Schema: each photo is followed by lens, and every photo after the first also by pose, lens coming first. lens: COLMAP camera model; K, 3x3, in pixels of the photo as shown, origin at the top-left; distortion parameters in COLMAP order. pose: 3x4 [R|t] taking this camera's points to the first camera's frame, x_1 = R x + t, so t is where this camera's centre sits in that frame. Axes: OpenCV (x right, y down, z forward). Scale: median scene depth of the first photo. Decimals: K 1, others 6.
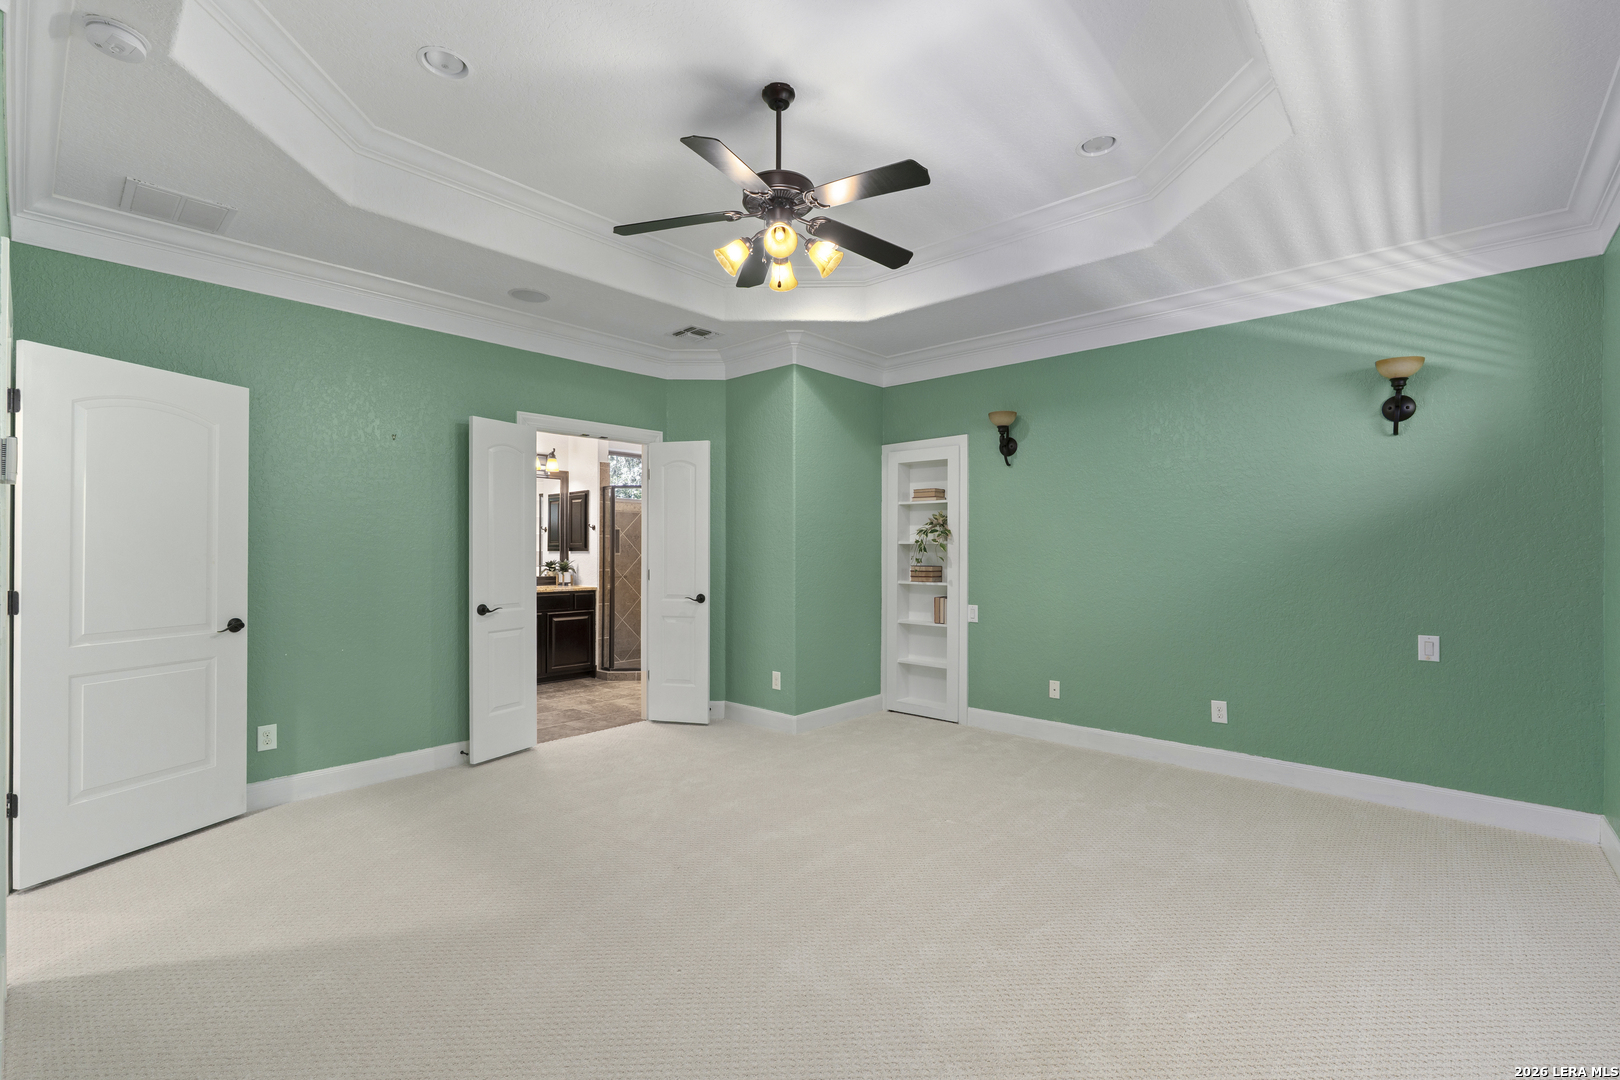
lens RADIAL K [[714.6, 0, 797.6], [0, 714.6, 543.6], [0, 0, 1]] dist [-0.002045, -0.000029]
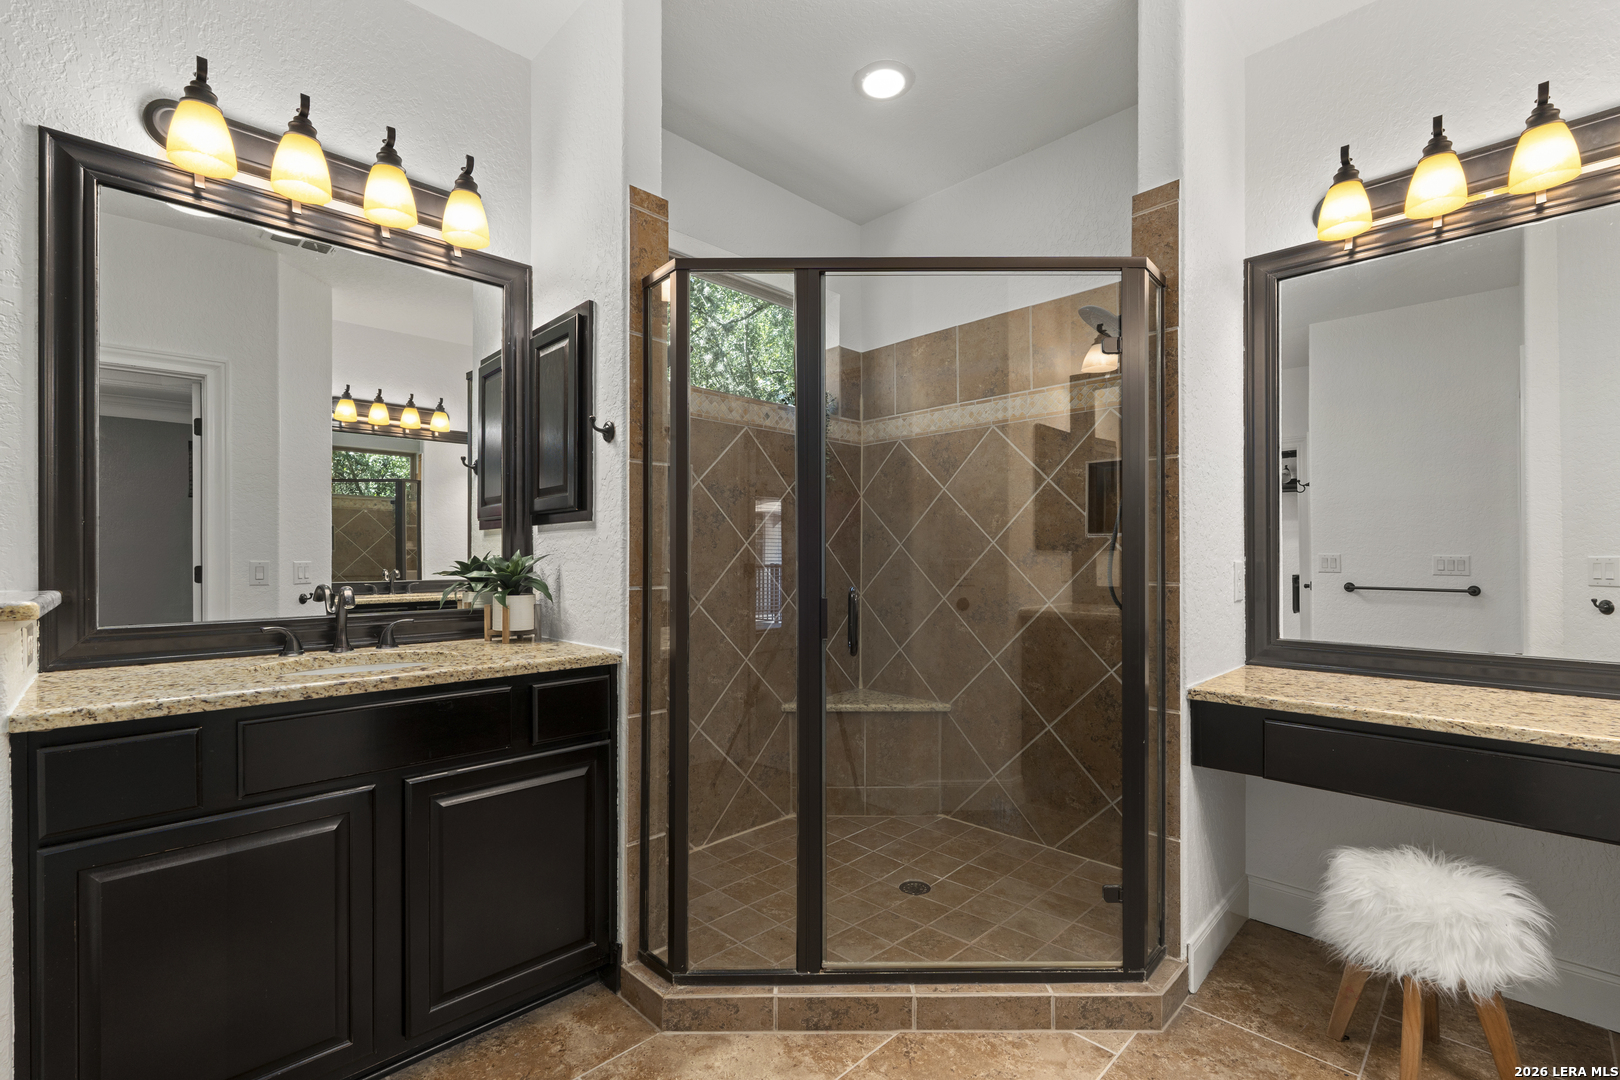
lens RADIAL K [[714.6, 0, 819.1], [0, 714.6, 554.0], [0, 0, 1]] dist [-0.002045, -0.000029]
pose [[0.999187, -0.003607, -0.040162, -0.194663], [0.003590, 0.999993, -0.000491, 0.023942], [0.040164, 0.000347, 0.999193, 0.729851]]
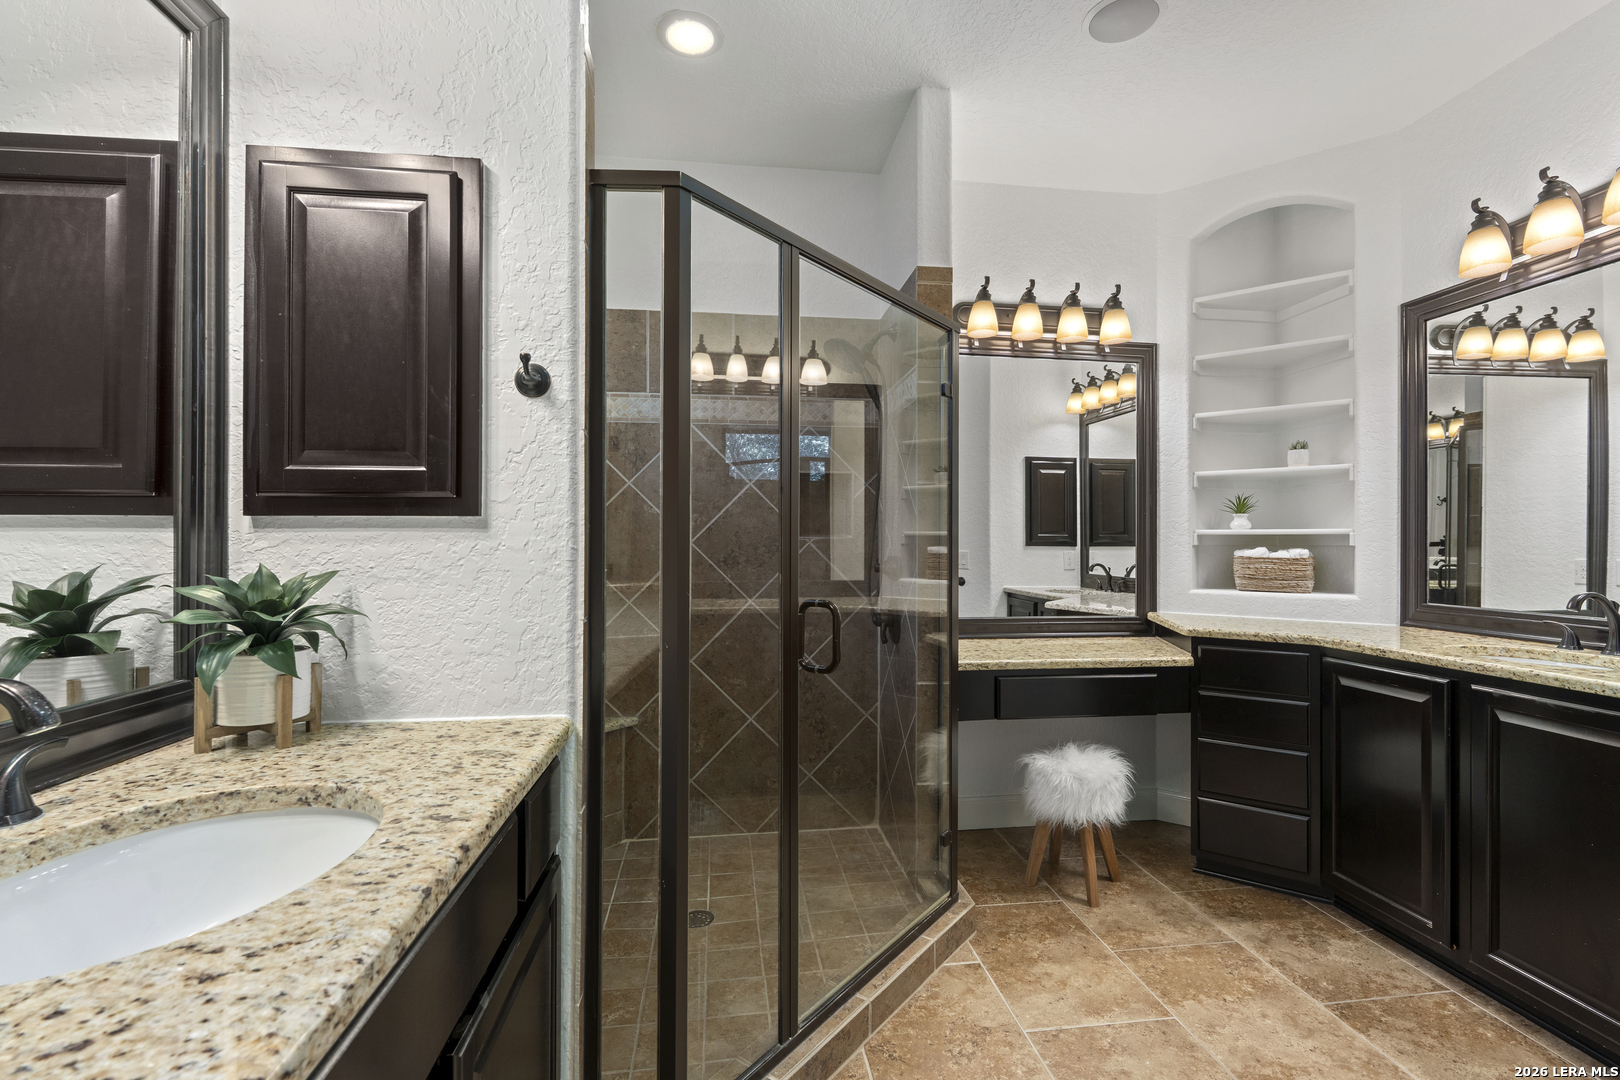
lens RADIAL K [[714.6, 0, 812.4], [0, 714.6, 538.2], [0, 0, 1]] dist [-0.002045, -0.000029]
pose [[0.640064, 0.005826, 0.768300, -0.376299], [-0.004917, 0.999982, -0.003486, 0.015999], [-0.768306, -0.001546, 0.640081, 0.833298]]
